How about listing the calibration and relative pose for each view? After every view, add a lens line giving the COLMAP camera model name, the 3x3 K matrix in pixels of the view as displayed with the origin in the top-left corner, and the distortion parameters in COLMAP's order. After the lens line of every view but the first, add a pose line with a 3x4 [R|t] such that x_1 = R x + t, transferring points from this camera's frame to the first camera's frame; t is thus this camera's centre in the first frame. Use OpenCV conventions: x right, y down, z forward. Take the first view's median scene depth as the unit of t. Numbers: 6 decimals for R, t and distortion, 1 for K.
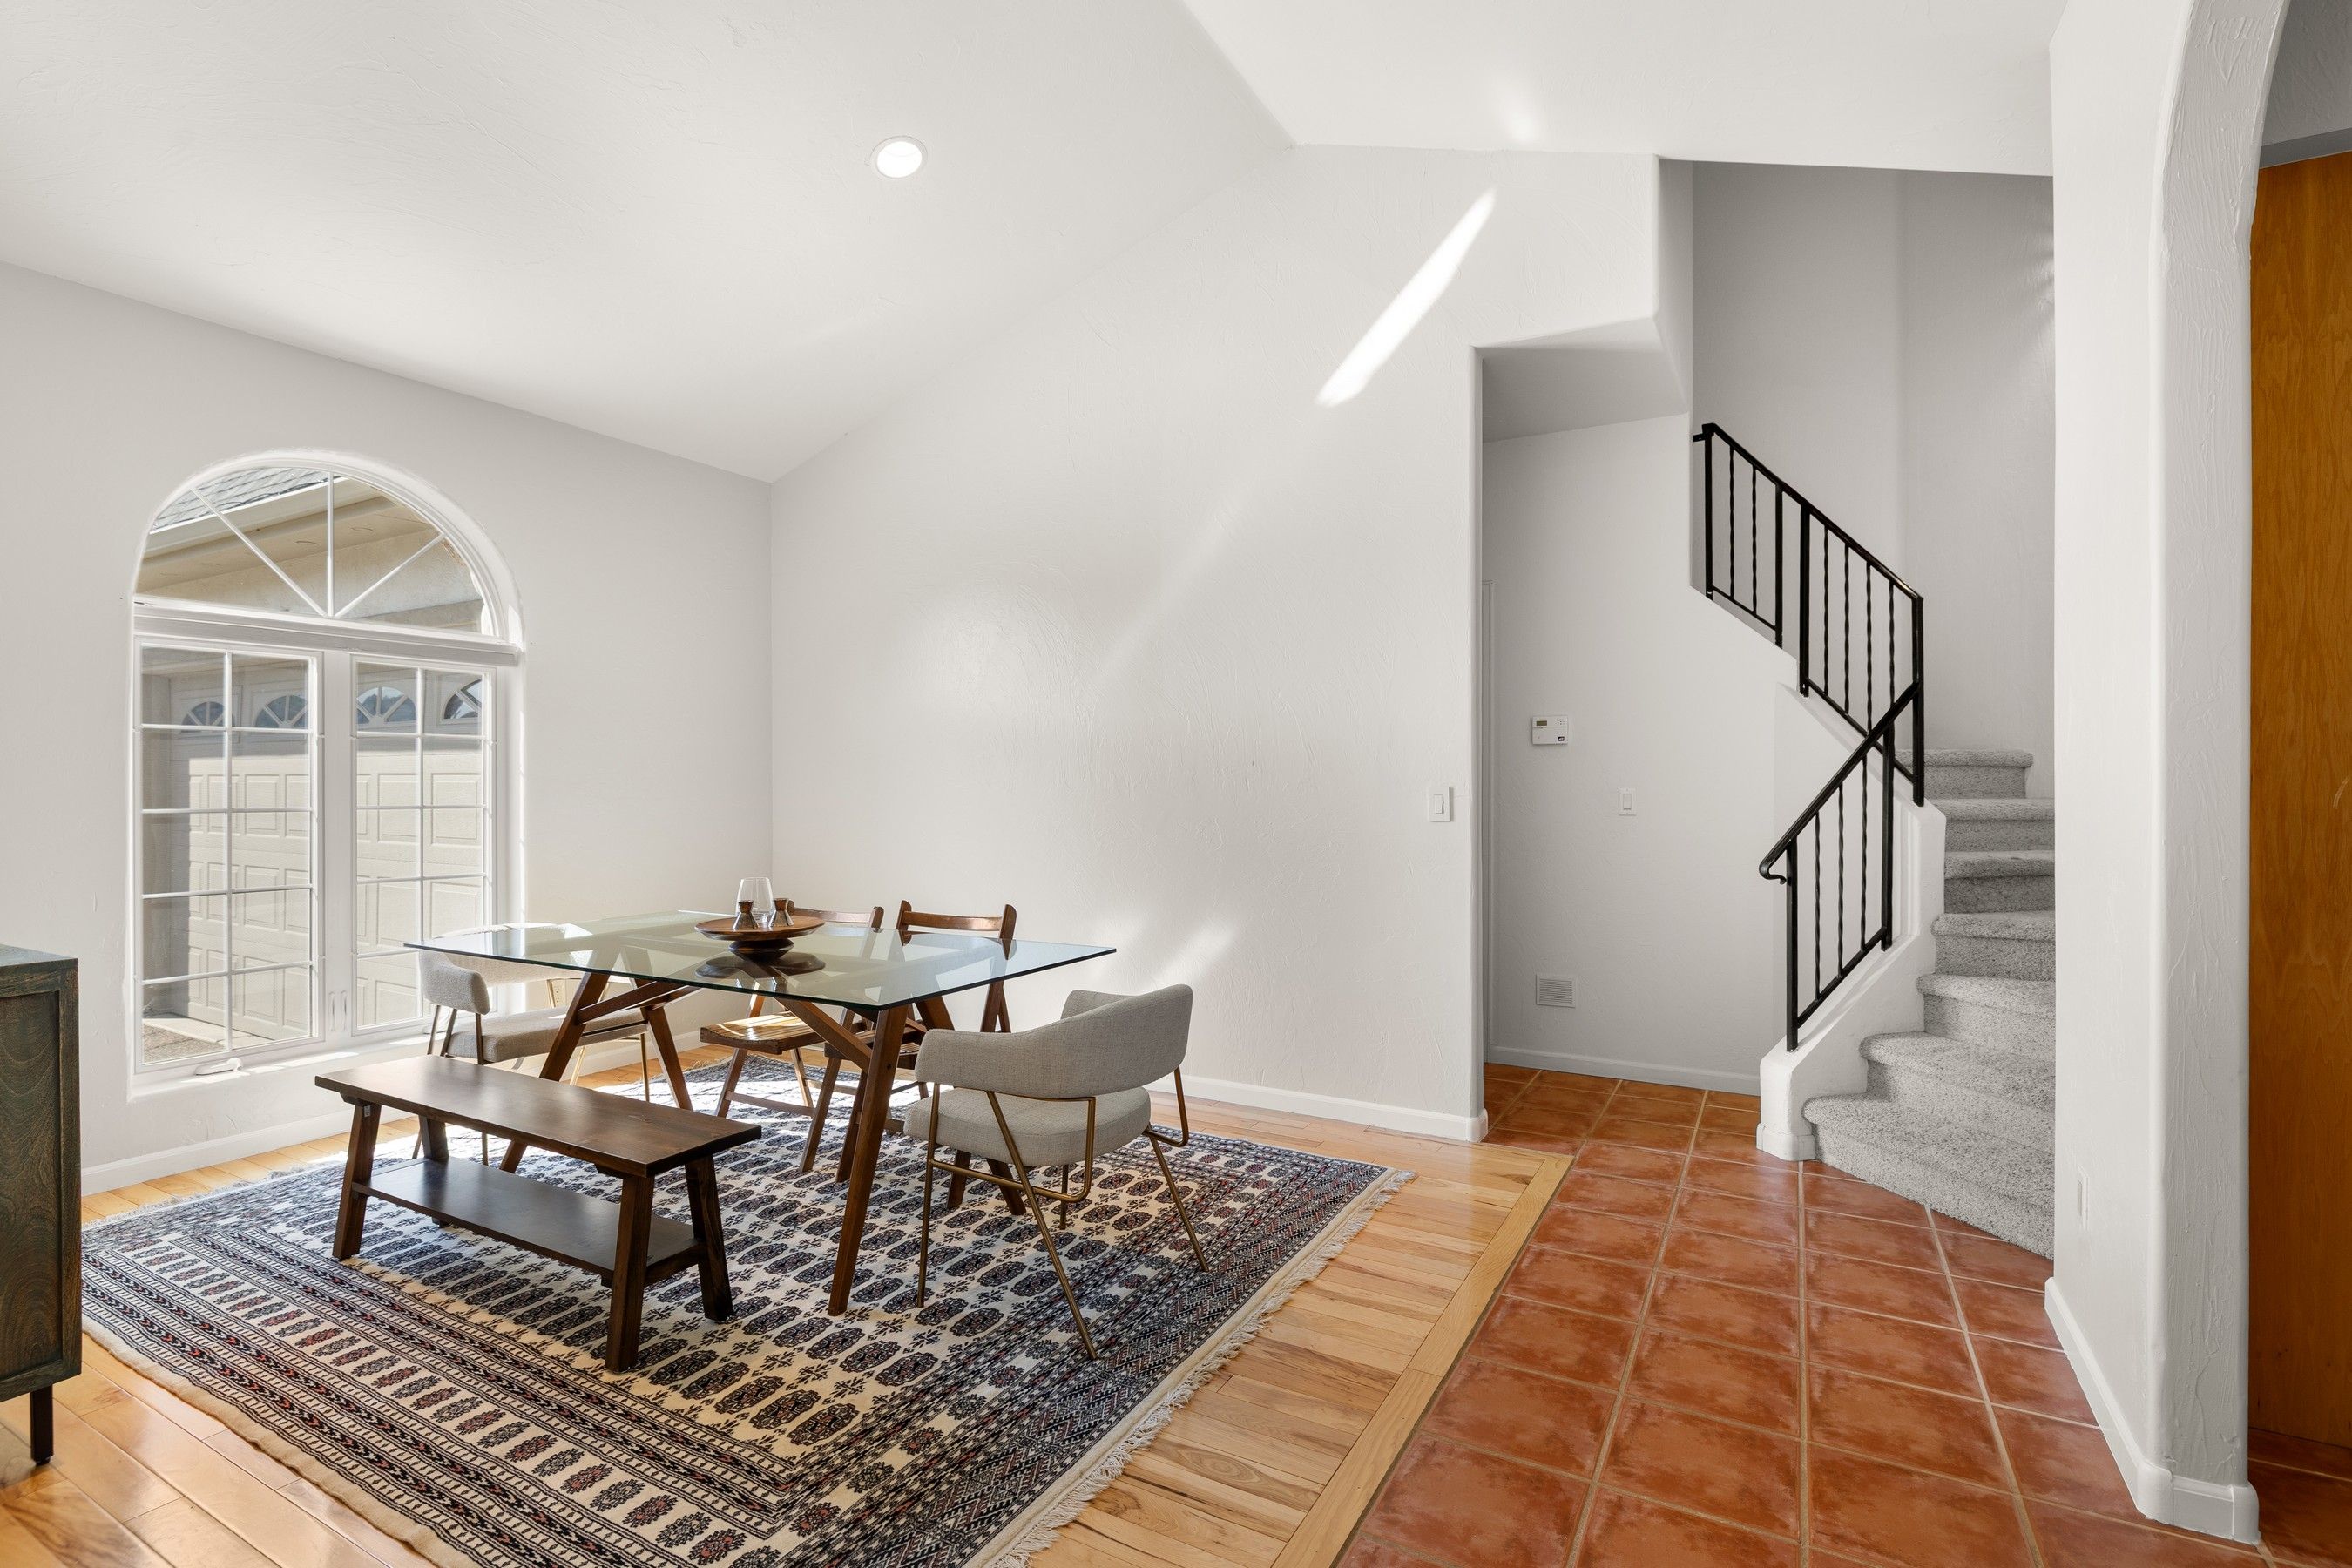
lens RADIAL K [[1110.2, 0, 1172.3], [0, 1110.2, 786.8], [0, 0, 1]] dist [-0.008188, 0.001850]
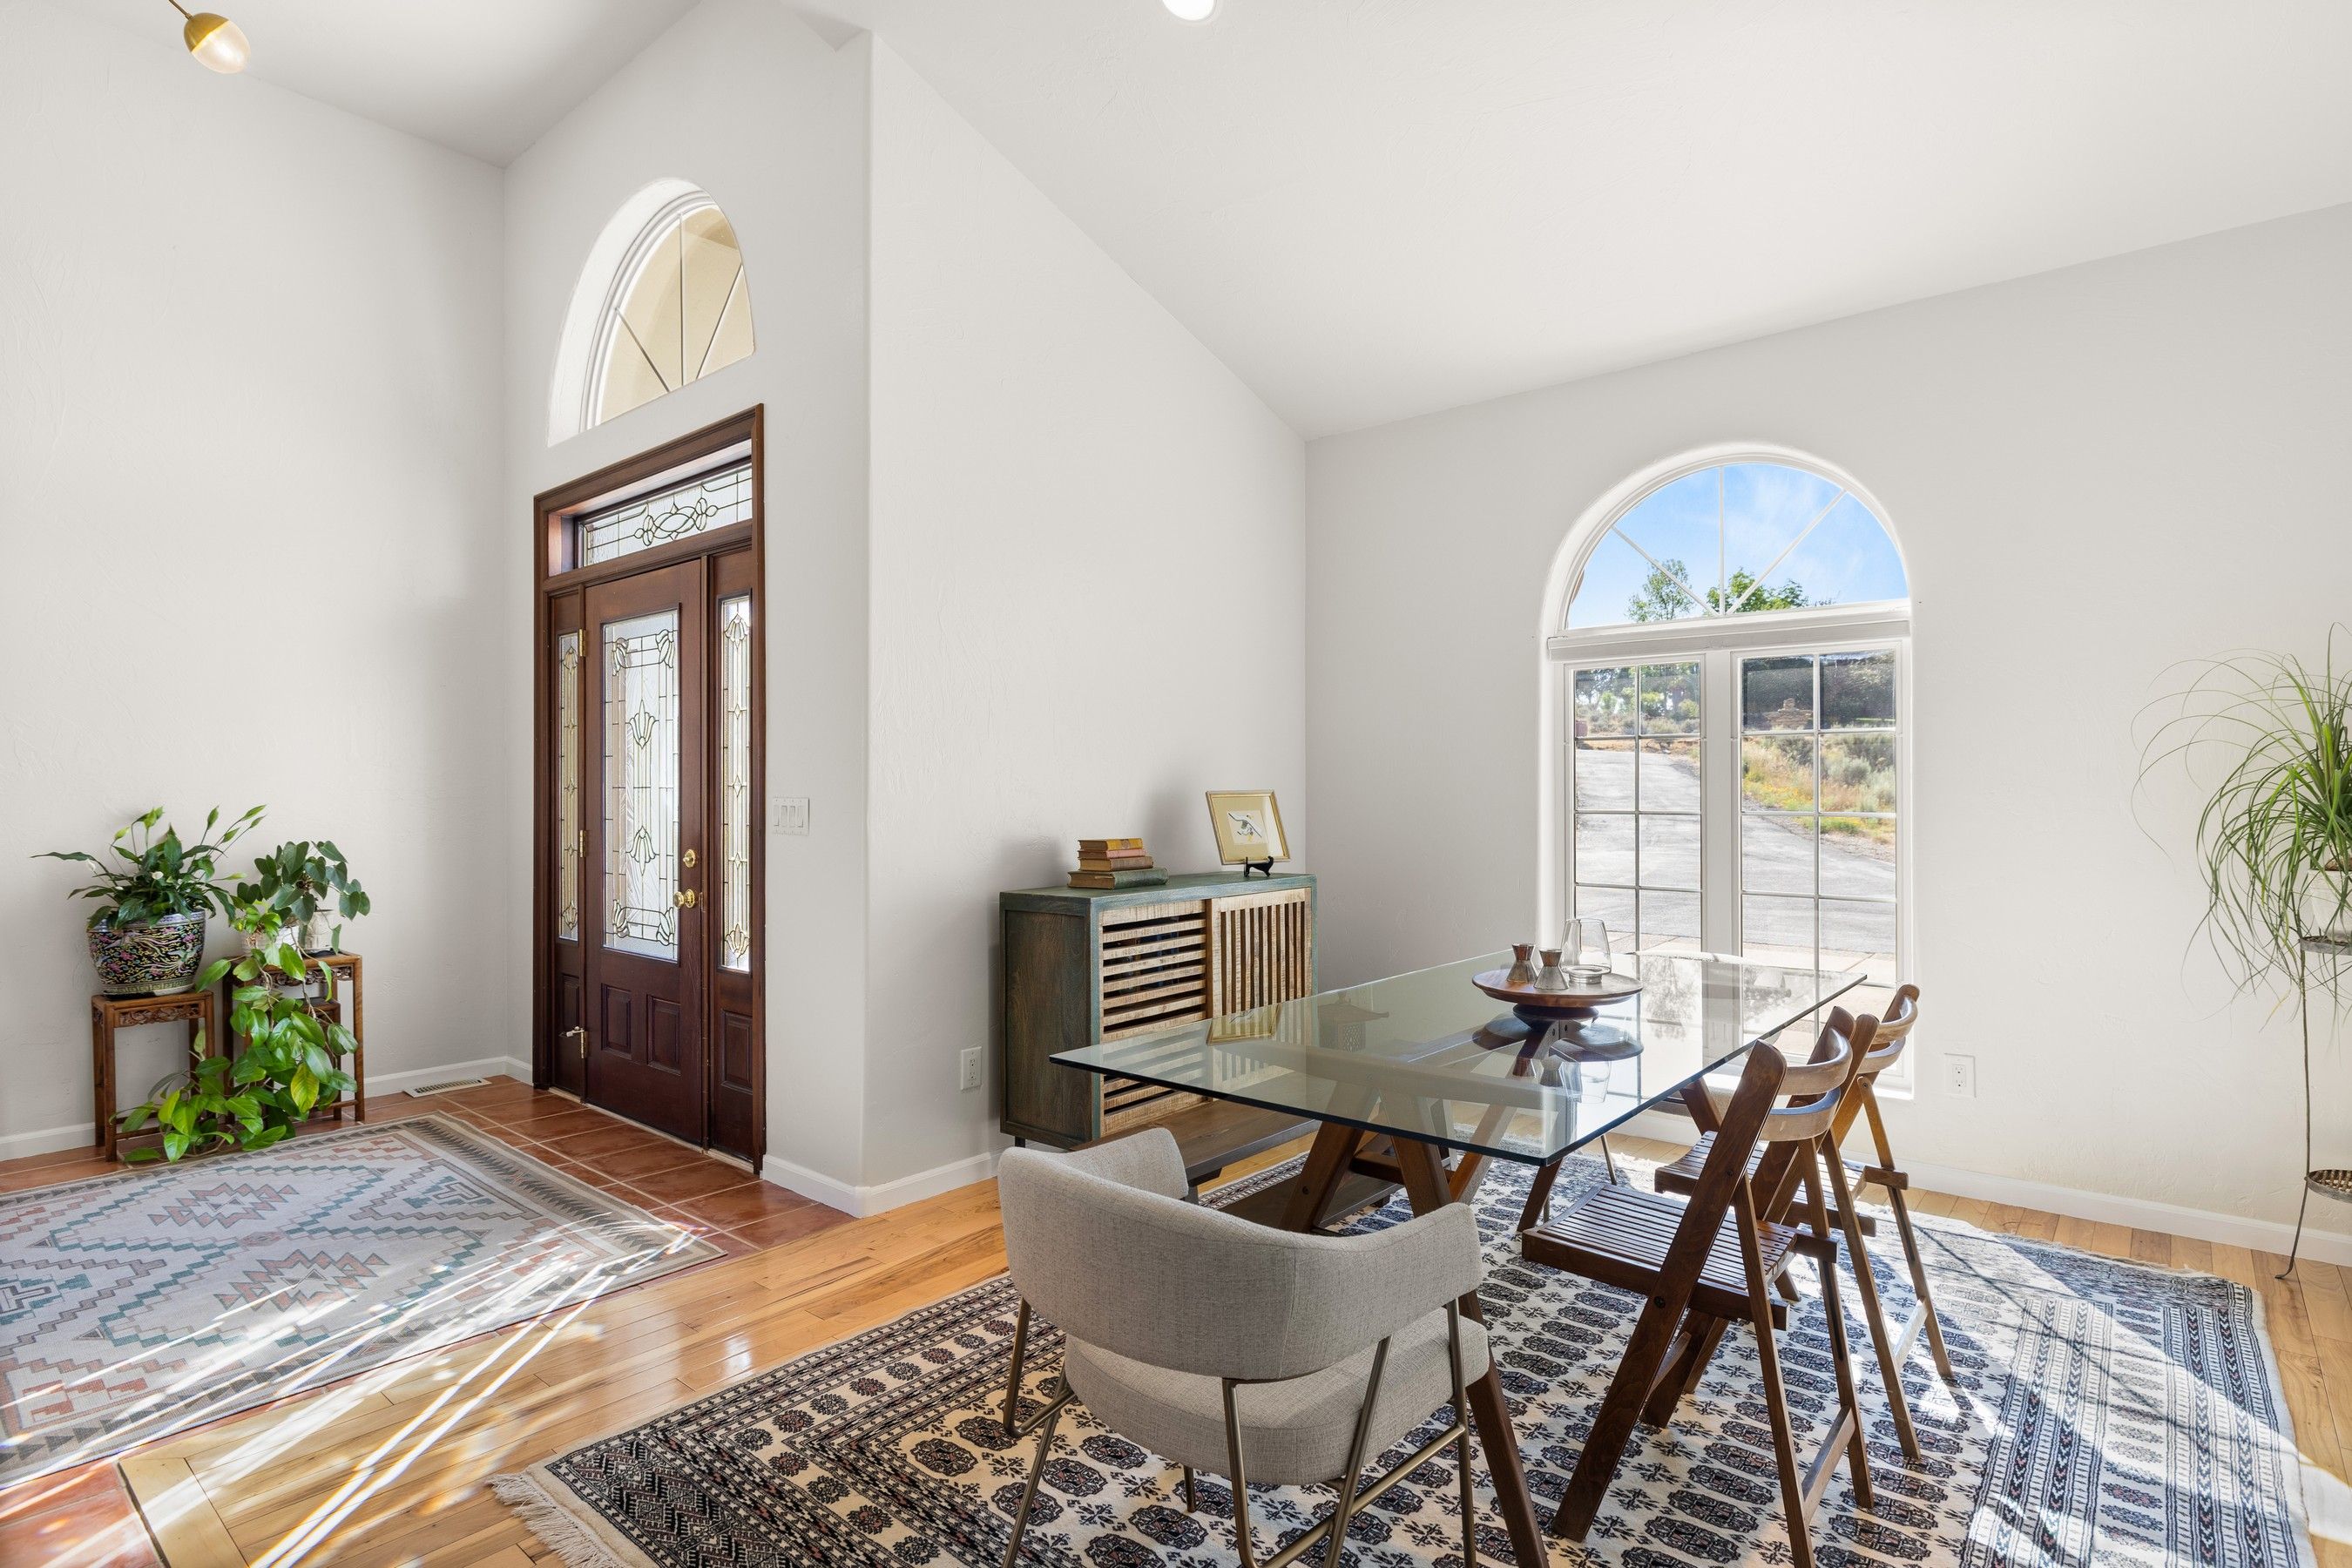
lens RADIAL K [[1185.0, 0, 1175.9], [0, 1185.0, 789.4], [0, 0, 1]] dist [-0.004676, -0.000357]
pose [[-0.197058, -0.016607, -0.980251, 0.660657], [-0.002925, 0.999862, -0.016351, 0.028938], [0.980388, -0.000355, -0.197079, 1.442952]]
